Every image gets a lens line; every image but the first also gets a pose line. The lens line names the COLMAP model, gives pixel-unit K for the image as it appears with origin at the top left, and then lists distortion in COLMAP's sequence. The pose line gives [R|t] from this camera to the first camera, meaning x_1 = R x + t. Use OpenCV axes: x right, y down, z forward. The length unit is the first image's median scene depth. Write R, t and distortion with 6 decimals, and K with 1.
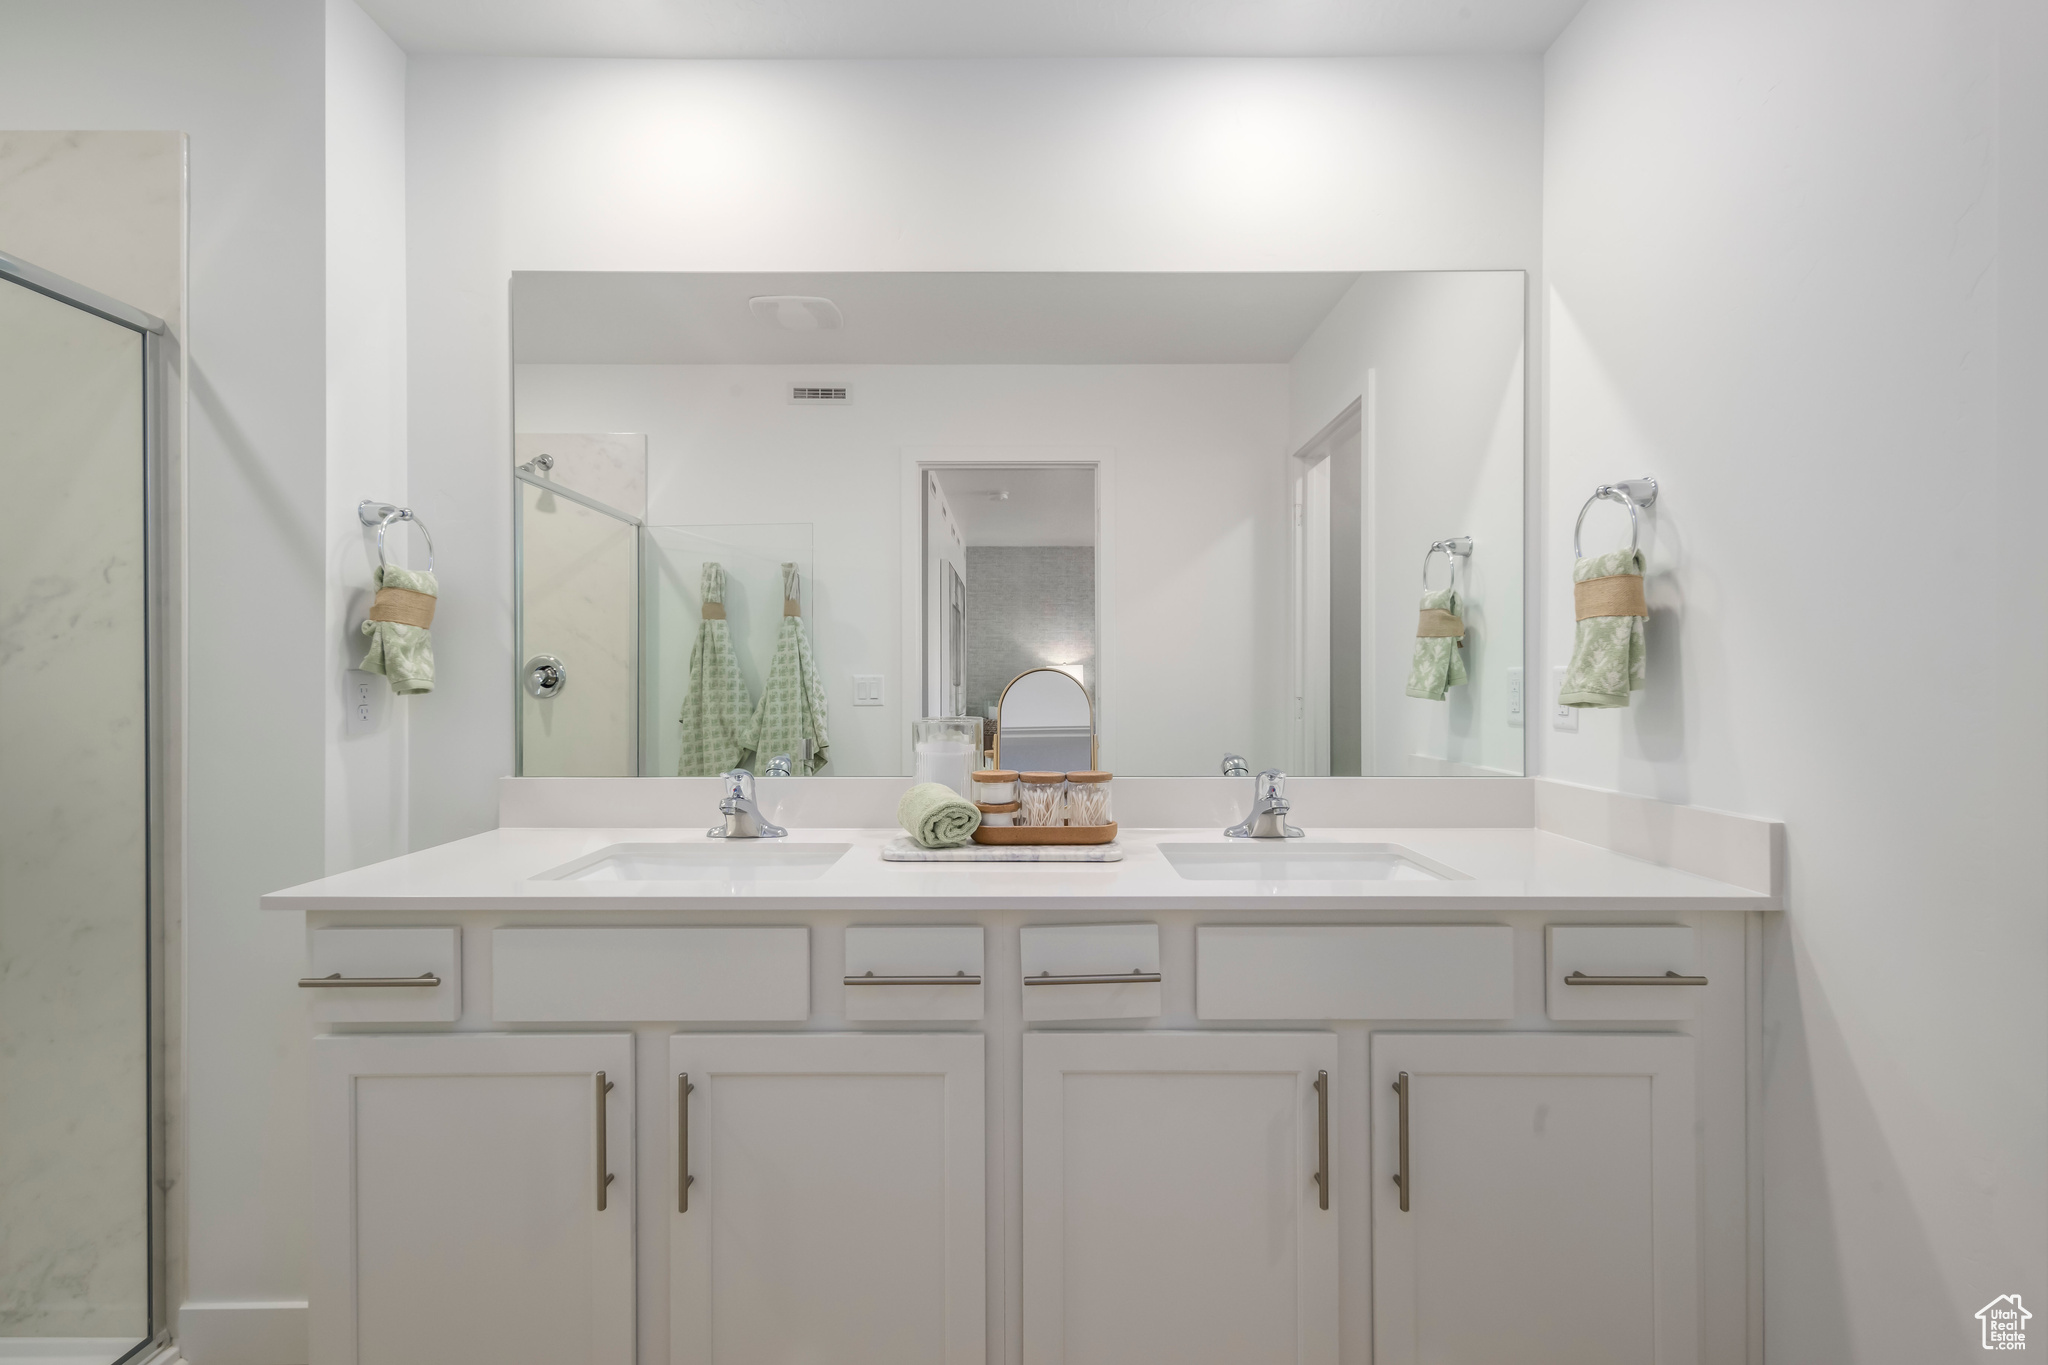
lens RADIAL K [[893.2, 0, 1029.9], [0, 893.2, 692.8], [0, 0, 1]] dist [0.011660, -0.000407]
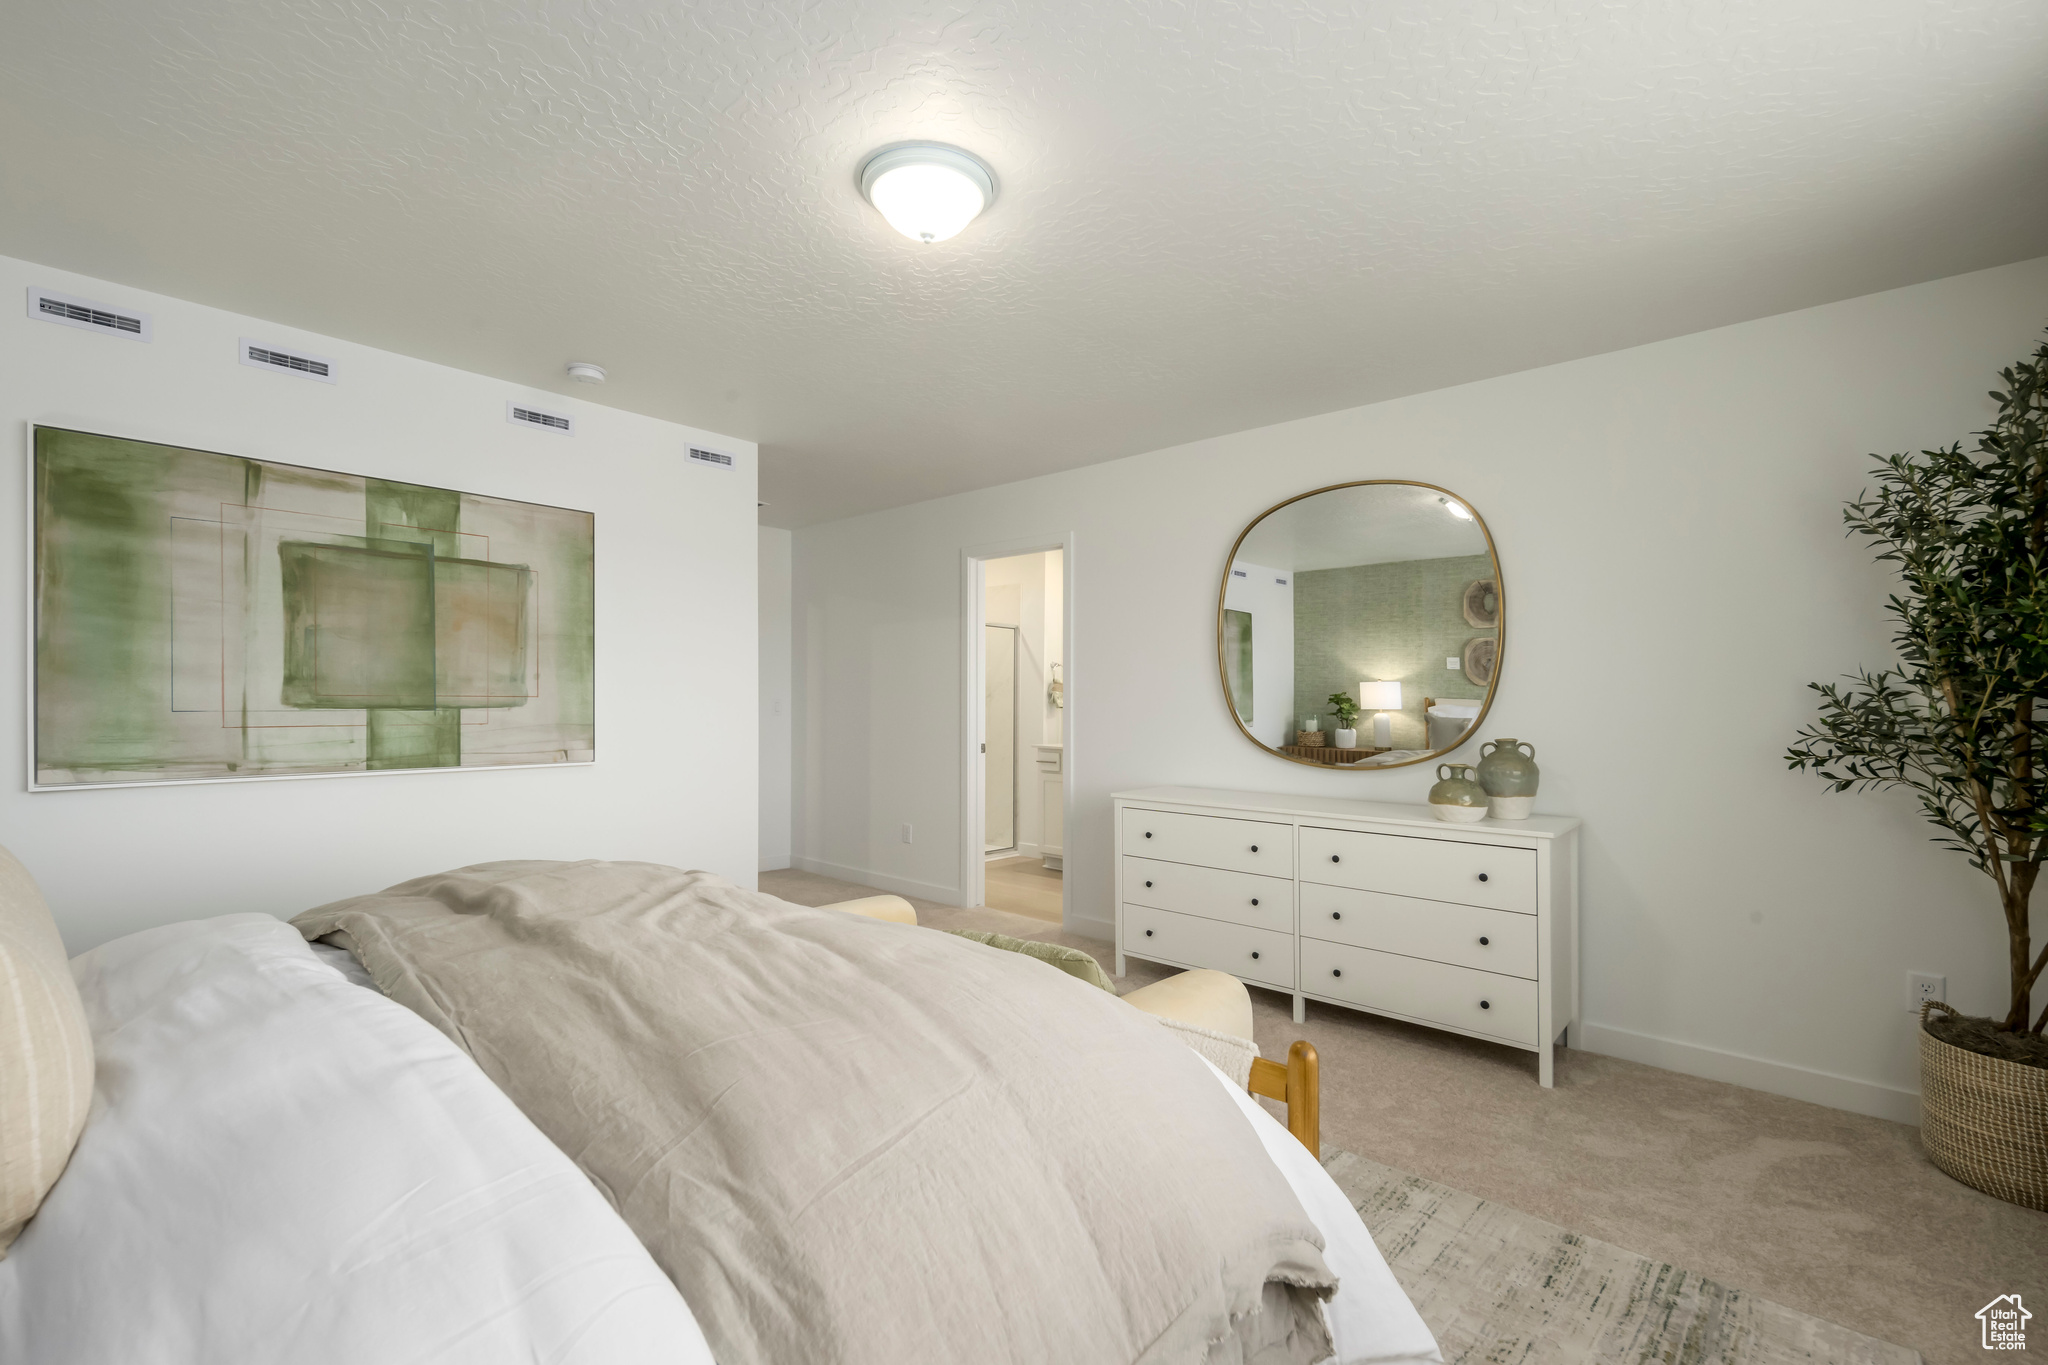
lens RADIAL K [[893.2, 0, 1029.9], [0, 893.2, 692.8], [0, 0, 1]] dist [0.011660, -0.000407]
pose [[0.747332, -0.001761, -0.664449, 2.010578], [-0.009375, 0.999869, -0.013194, -0.014546], [0.664385, 0.016090, 0.747217, -2.241053]]
